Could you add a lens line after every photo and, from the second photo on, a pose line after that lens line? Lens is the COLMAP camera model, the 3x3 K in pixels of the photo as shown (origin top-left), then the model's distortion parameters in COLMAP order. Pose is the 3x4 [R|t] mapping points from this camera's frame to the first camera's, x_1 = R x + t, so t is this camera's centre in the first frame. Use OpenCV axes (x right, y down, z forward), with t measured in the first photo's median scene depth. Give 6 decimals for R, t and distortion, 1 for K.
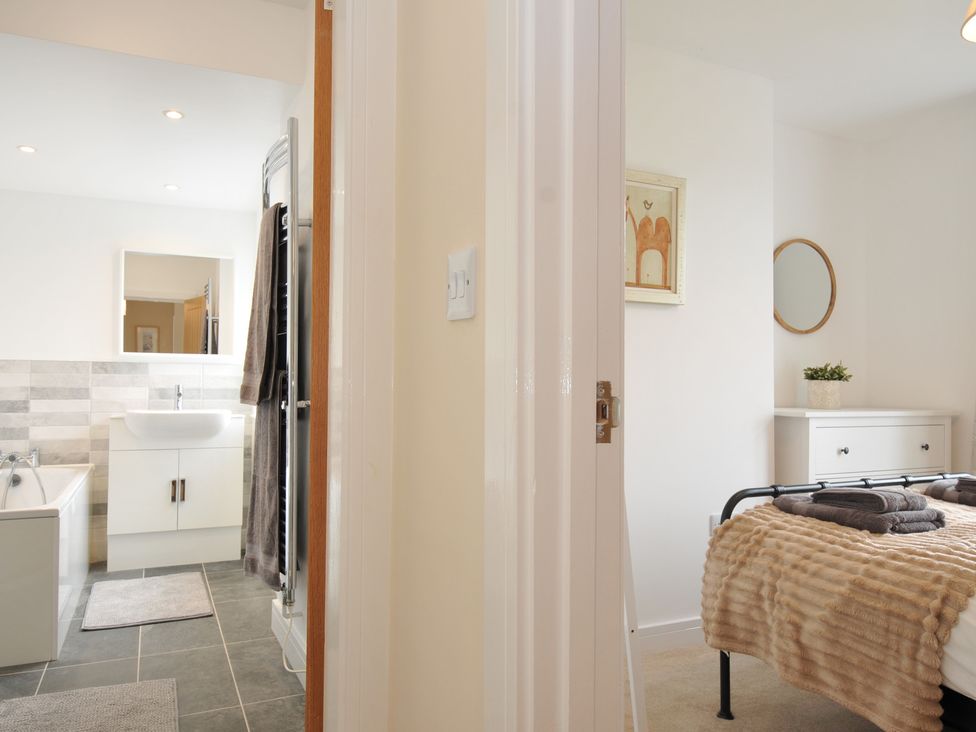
lens RADIAL K [[712.6, 0, 493.5], [0, 712.6, 371.5], [0, 0, 1]] dist [0.019827, -0.011472]
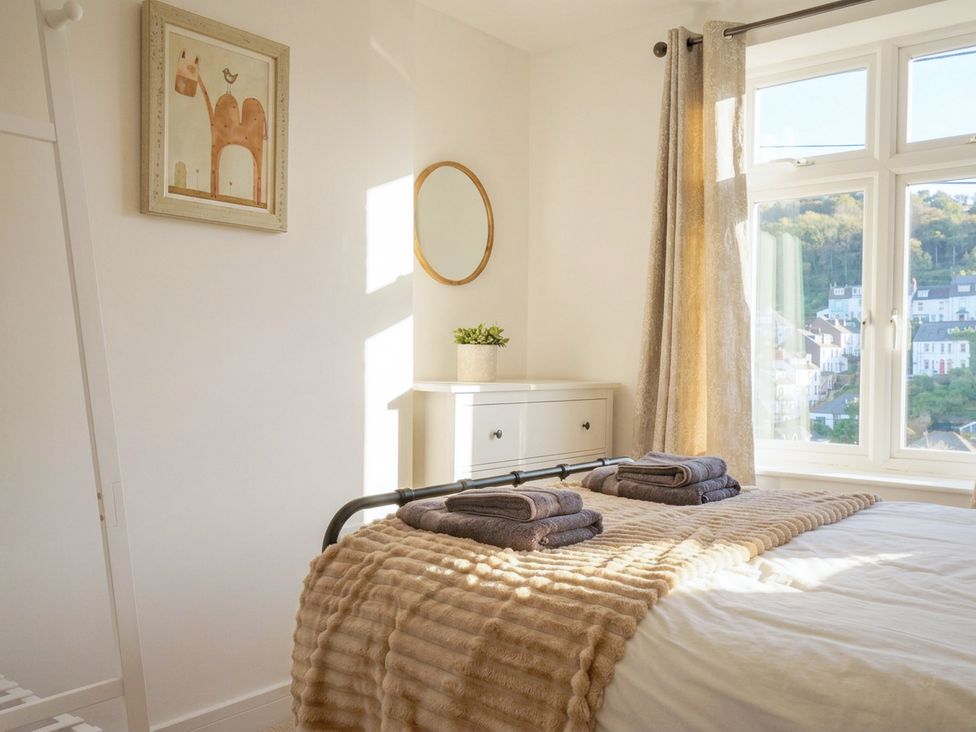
lens RADIAL K [[874.0, 0, 493.2], [0, 874.0, 369.0], [0, 0, 1]] dist [0.026186, 0.005196]
pose [[0.909524, -0.004662, 0.415625, 0.132215], [-0.009909, 0.999410, 0.032894, 0.011721], [-0.415533, -0.034037, 0.908941, 0.199305]]
